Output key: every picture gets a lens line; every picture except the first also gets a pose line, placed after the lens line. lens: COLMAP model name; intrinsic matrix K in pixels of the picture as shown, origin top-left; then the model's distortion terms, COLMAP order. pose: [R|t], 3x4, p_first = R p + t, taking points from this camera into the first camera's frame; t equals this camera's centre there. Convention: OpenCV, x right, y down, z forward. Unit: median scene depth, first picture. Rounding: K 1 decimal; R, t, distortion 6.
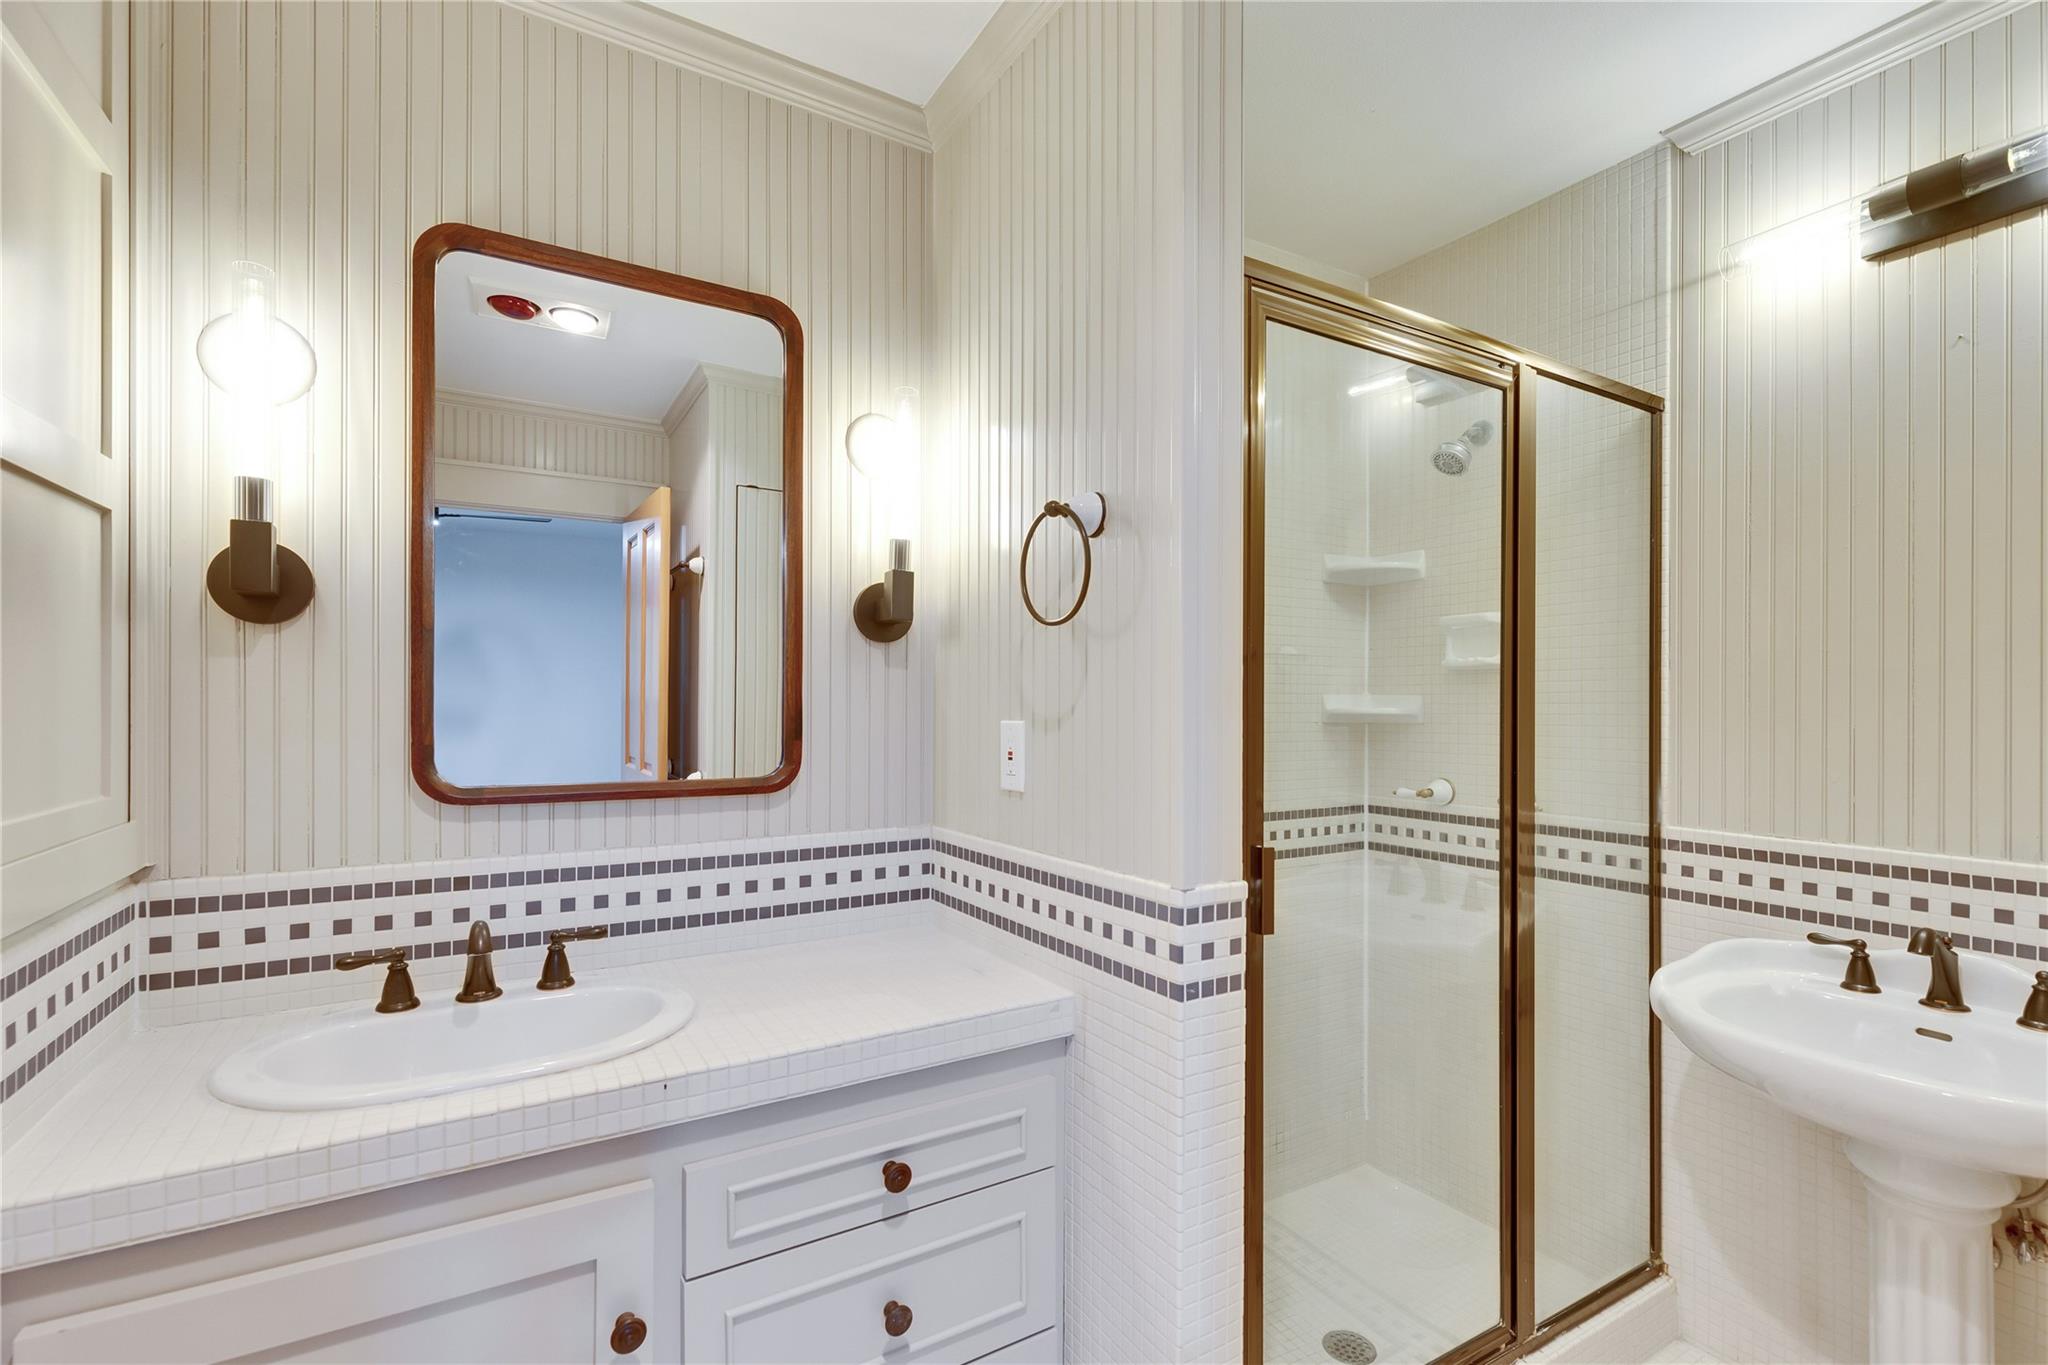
lens RADIAL K [[905.8, 0, 1024.6], [0, 905.8, 706.5], [0, 0, 1]] dist [-0.001333, -0.000836]
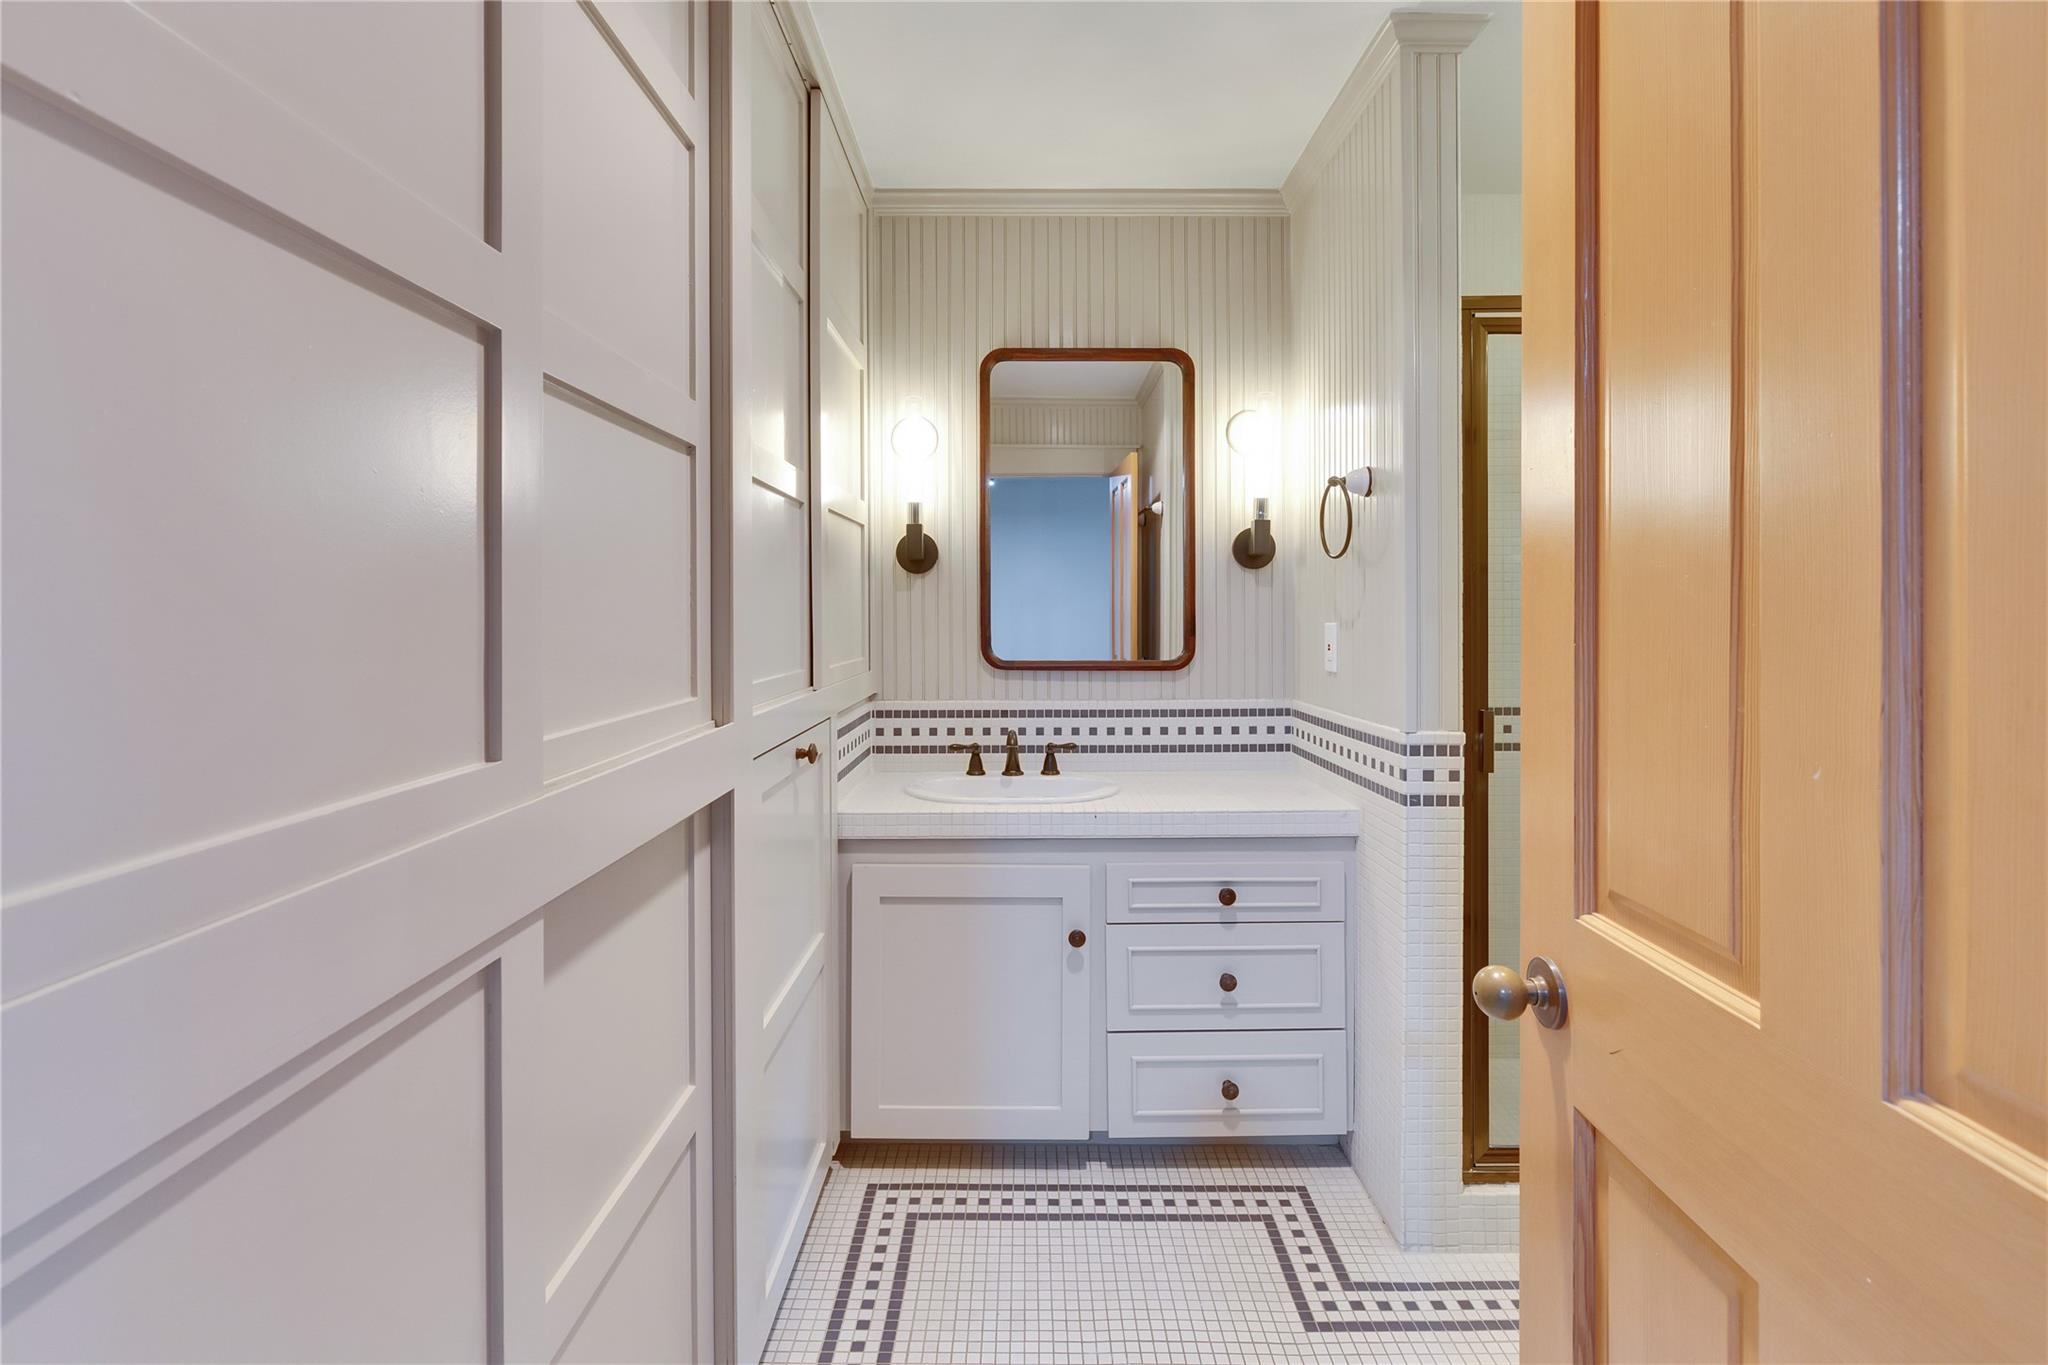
lens RADIAL K [[904.8, 0, 1026.9], [0, 904.8, 618.0], [0, 0, 1]] dist [0.000421, -0.000111]
pose [[0.859378, -0.005308, -0.511314, 0.334010], [0.006053, 0.999982, -0.000207, 0.006294], [0.511306, -0.002917, 0.859394, -0.517269]]
